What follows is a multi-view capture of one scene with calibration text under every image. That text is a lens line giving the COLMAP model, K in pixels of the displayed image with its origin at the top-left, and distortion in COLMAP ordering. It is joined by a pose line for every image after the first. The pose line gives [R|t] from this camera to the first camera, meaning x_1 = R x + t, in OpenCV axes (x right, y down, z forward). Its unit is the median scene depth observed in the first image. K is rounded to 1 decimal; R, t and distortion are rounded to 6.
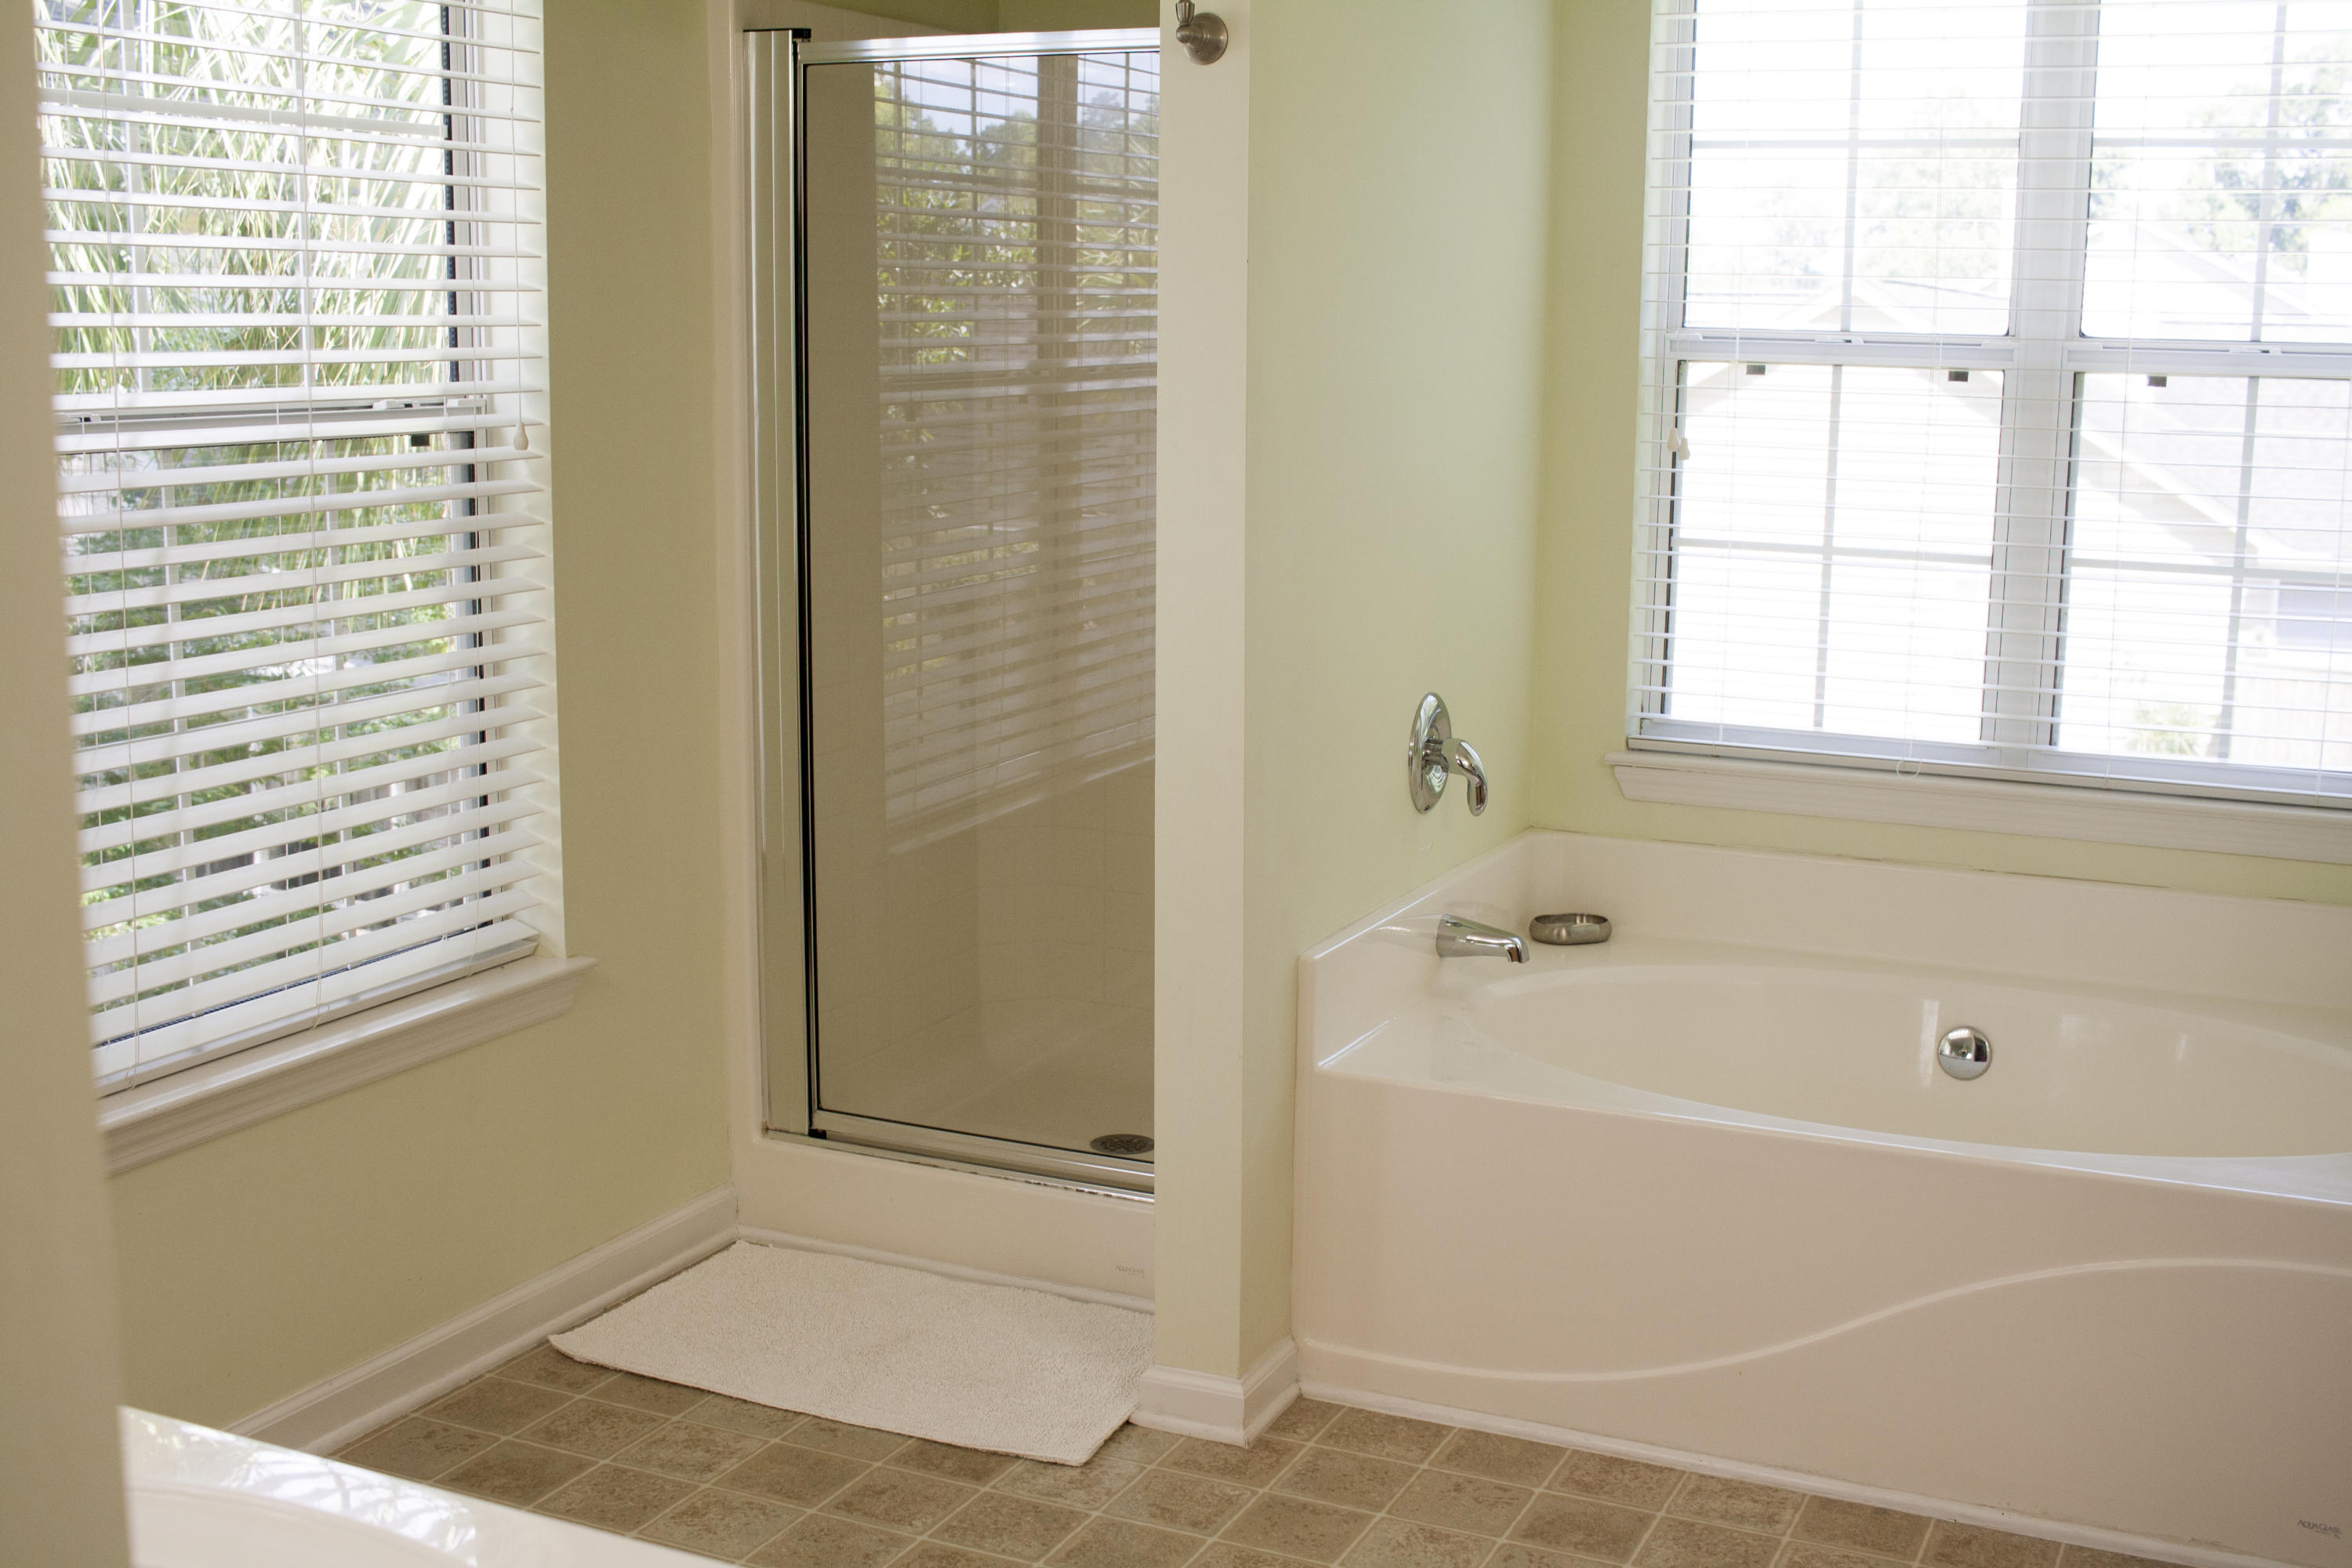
lens RADIAL K [[2630.2, 0, 1180.8], [0, 2630.2, 795.9], [0, 0, 1]] dist [-0.097167, 0.000000]
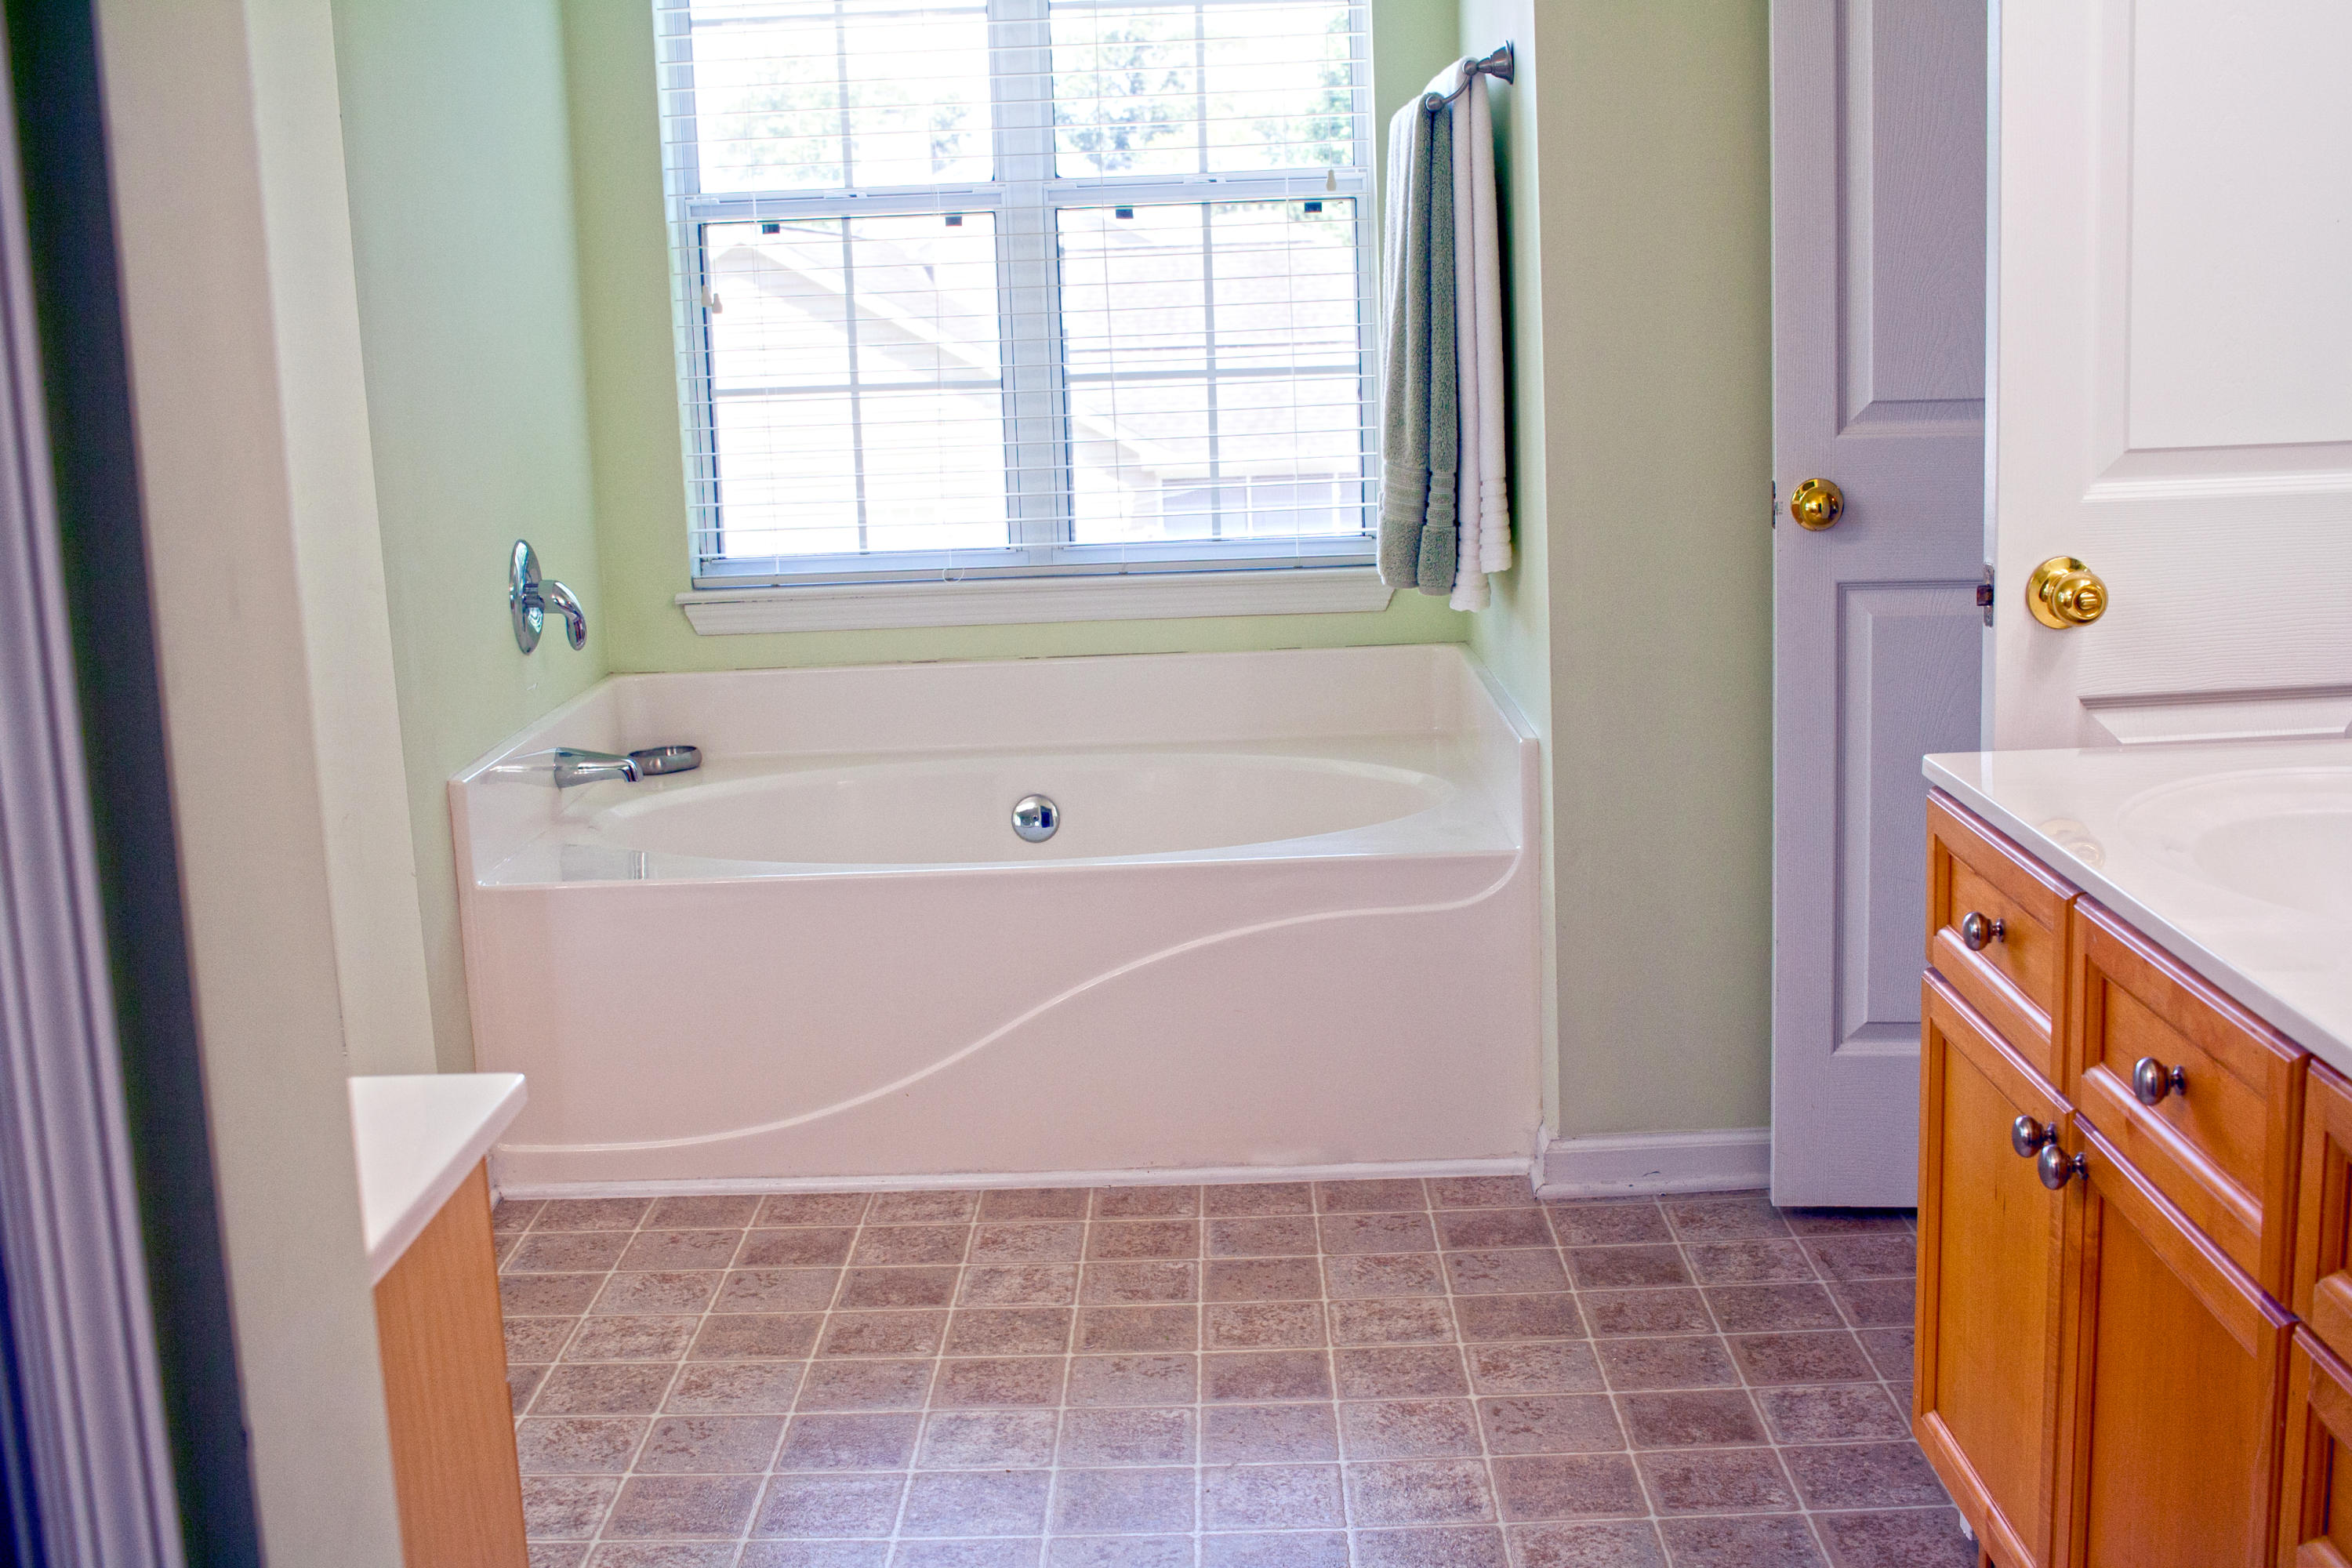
lens RADIAL K [[2630.2, 0, 1181.4], [0, 2630.2, 778.6], [0, 0, 1]] dist [-0.097167, 0.000000]
pose [[0.912194, -0.125454, 0.390081, -0.083465], [0.123010, 0.991910, 0.031354, 0.055380], [-0.390859, 0.019383, 0.920247, -0.070243]]
